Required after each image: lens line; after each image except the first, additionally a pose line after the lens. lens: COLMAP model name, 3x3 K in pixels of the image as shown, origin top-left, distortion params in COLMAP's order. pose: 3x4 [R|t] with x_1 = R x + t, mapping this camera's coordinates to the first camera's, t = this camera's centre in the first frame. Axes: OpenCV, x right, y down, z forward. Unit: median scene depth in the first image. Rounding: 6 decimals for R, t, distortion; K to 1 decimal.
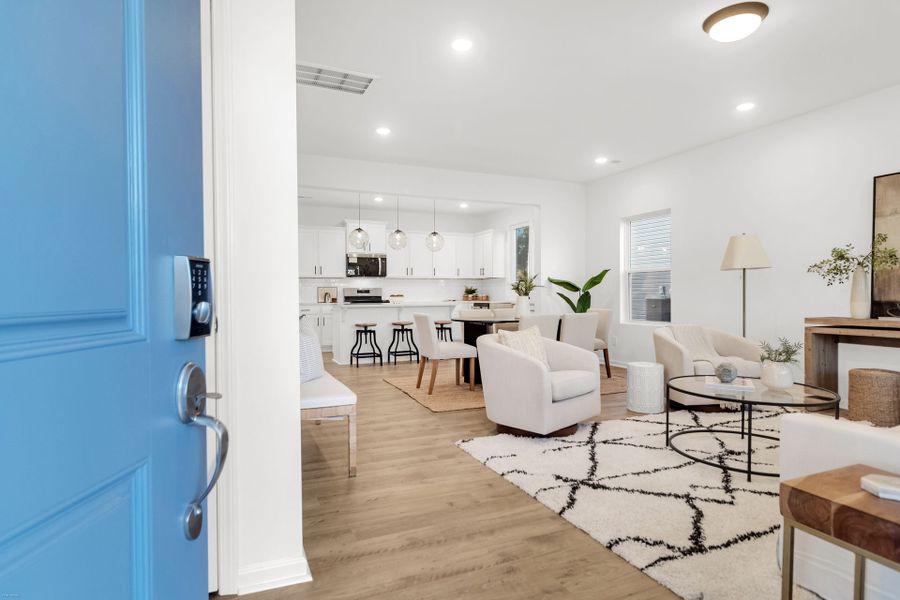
lens RADIAL K [[493.7, 0, 446.3], [0, 493.7, 300.3], [0, 0, 1]] dist [-0.002333, -0.001074]
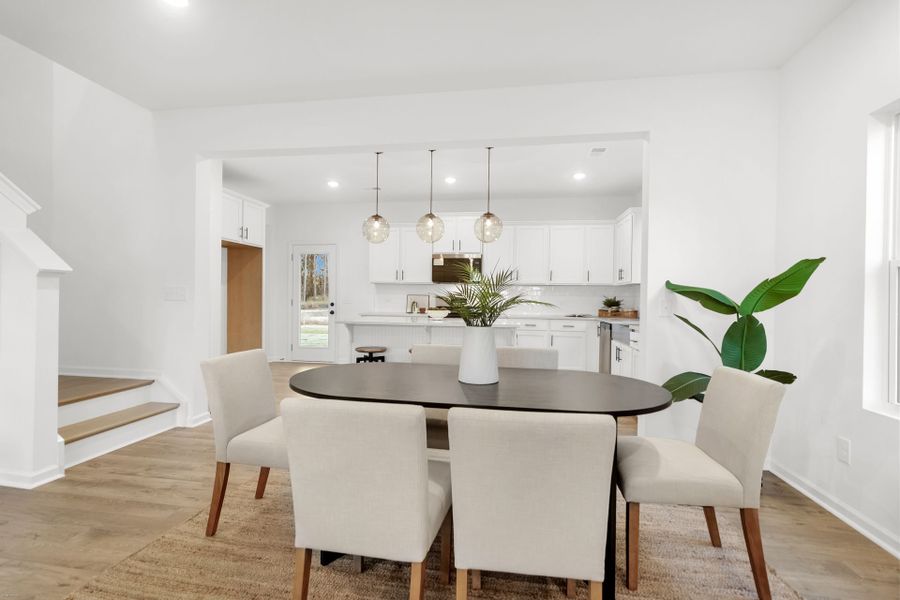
lens RADIAL K [[414.5, 0, 449.4], [0, 414.5, 301.0], [0, 0, 1]] dist [-0.000642, 0.001430]
pose [[0.839713, 0.020901, -0.542628, 0.391265], [-0.025307, 0.999680, -0.000656, -0.034816], [0.542441, 0.014283, 0.839973, 0.867914]]
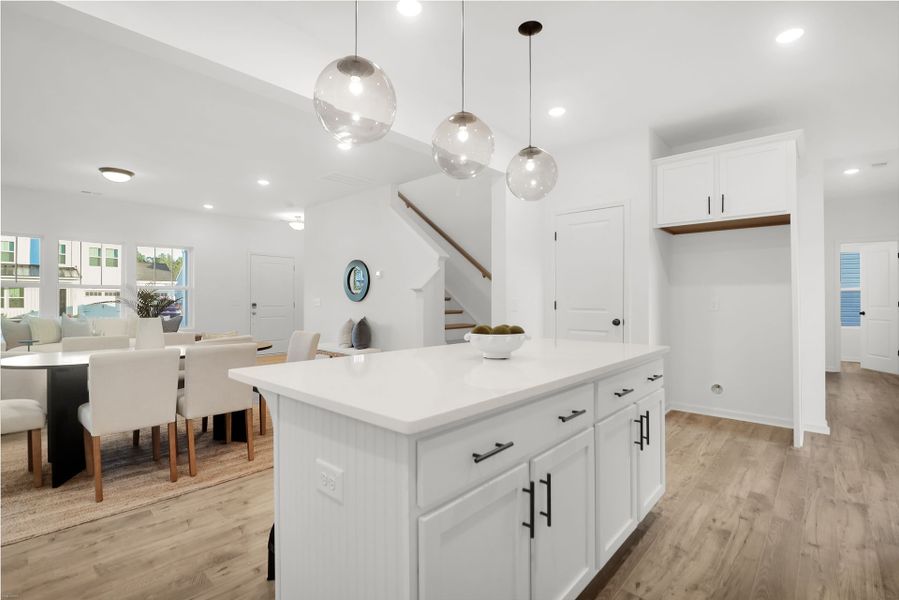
lens RADIAL K [[414.1, 0, 436.8], [0, 414.1, 300.4], [0, 0, 1]] dist [-0.000642, 0.001430]
pose [[-0.920733, 0.006483, -0.390140, 0.028324], [0.000408, 0.999877, 0.015652, -0.048161], [0.390193, 0.014252, -0.920623, 2.016243]]
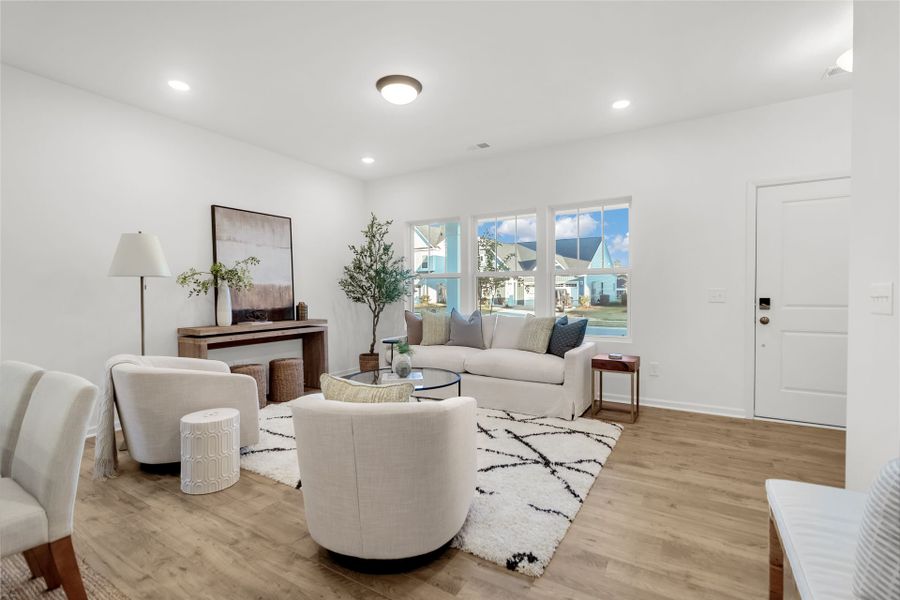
lens RADIAL K [[414.5, 0, 449.7], [0, 414.5, 299.5], [0, 0, 1]] dist [-0.000642, 0.001430]
pose [[-0.581813, -0.005042, 0.813307, -0.229639], [0.018115, 0.999652, 0.019156, -0.031063], [-0.813121, 0.025878, -0.581520, 0.998567]]
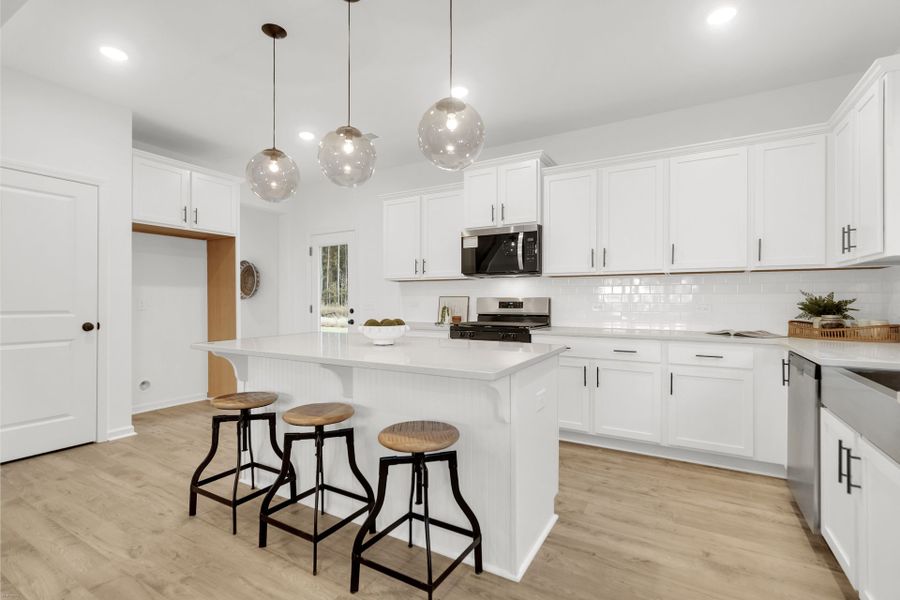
lens RADIAL K [[414.5, 0, 448.7], [0, 414.5, 300.8], [0, 0, 1]] dist [-0.000642, 0.001430]
pose [[0.590363, 0.006320, -0.807113, 0.276890], [-0.015972, 0.999865, -0.003853, -0.040014], [0.806980, 0.015166, 0.590384, 1.454595]]
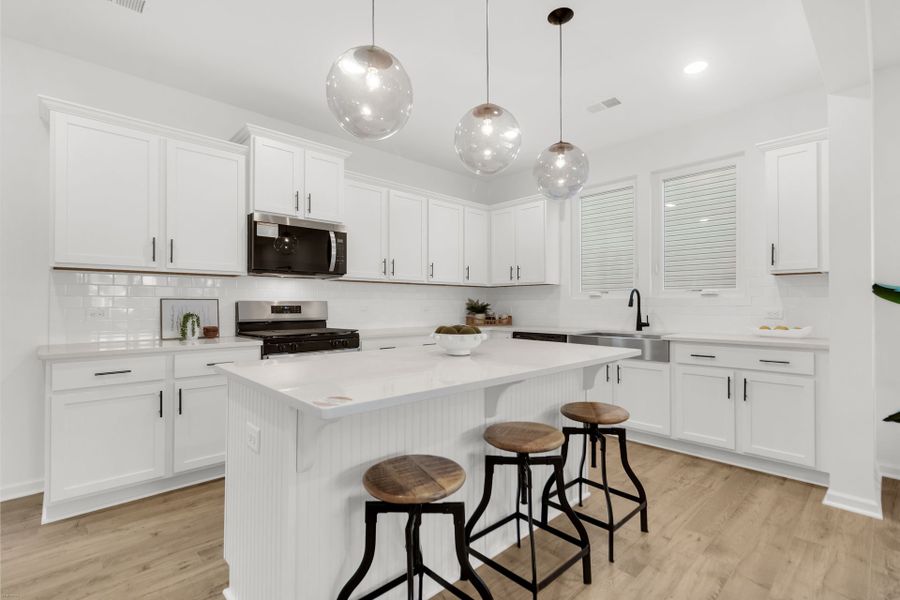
lens RADIAL K [[414.5, 0, 443.8], [0, 414.5, 296.4], [0, 0, 1]] dist [-0.000642, 0.001430]
pose [[0.940835, 0.012113, 0.338648, -0.334257], [-0.000799, 0.999437, -0.033528, -0.035670], [-0.338863, 0.031274, 0.940316, 1.277047]]
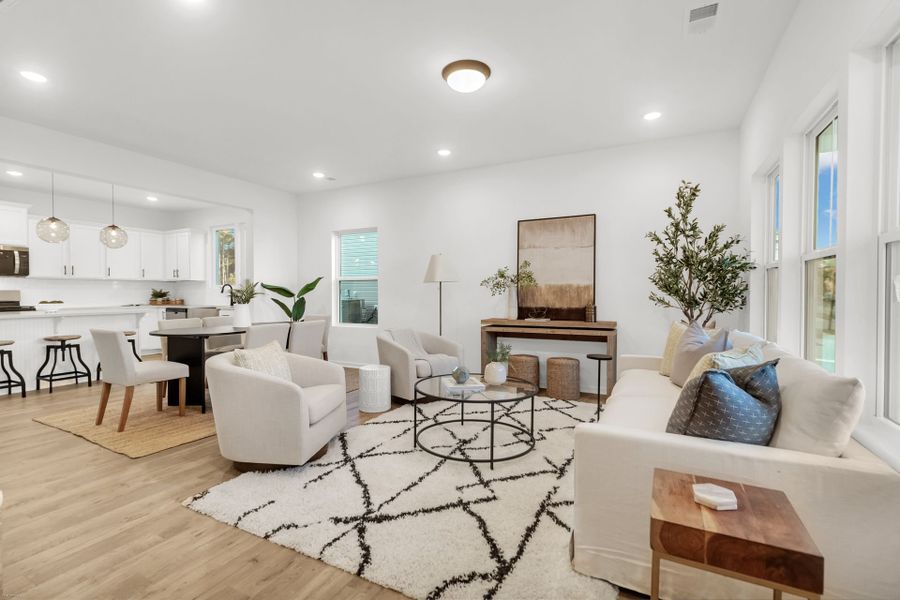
lens RADIAL K [[414.5, 0, 449.2], [0, 414.5, 298.6], [0, 0, 1]] dist [-0.000642, 0.001430]
pose [[0.773129, -0.003690, 0.634239, -0.050960], [0.003428, 0.999993, 0.001639, -0.023253], [-0.634240, 0.000907, 0.773136, 0.170539]]
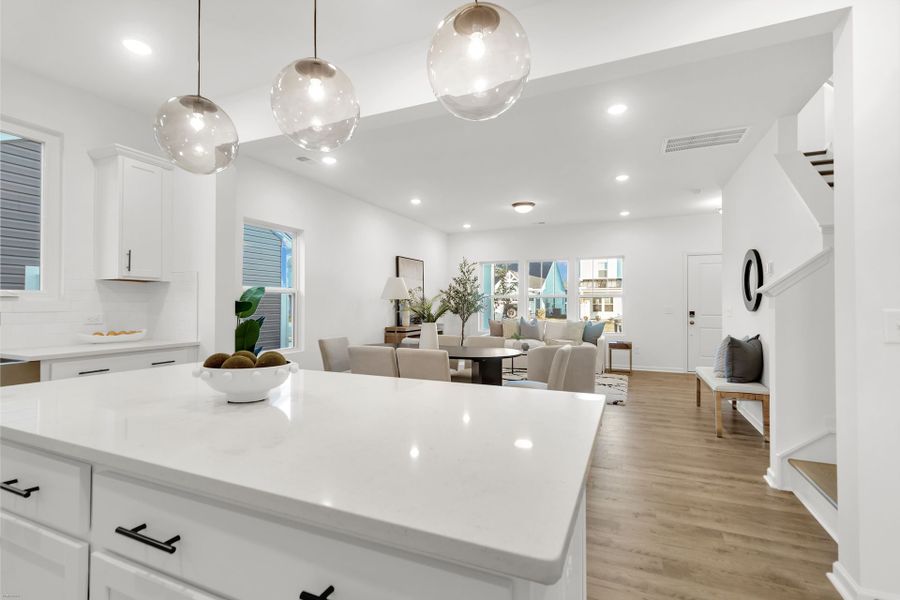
lens RADIAL K [[414.5, 0, 449.7], [0, 414.5, 300.2], [0, 0, 1]] dist [-0.000642, 0.001430]
pose [[-0.679560, 0.014085, 0.733484, -0.462019], [0.012006, 0.999895, -0.008077, -0.048075], [-0.733521, 0.003318, -0.679658, 1.780822]]
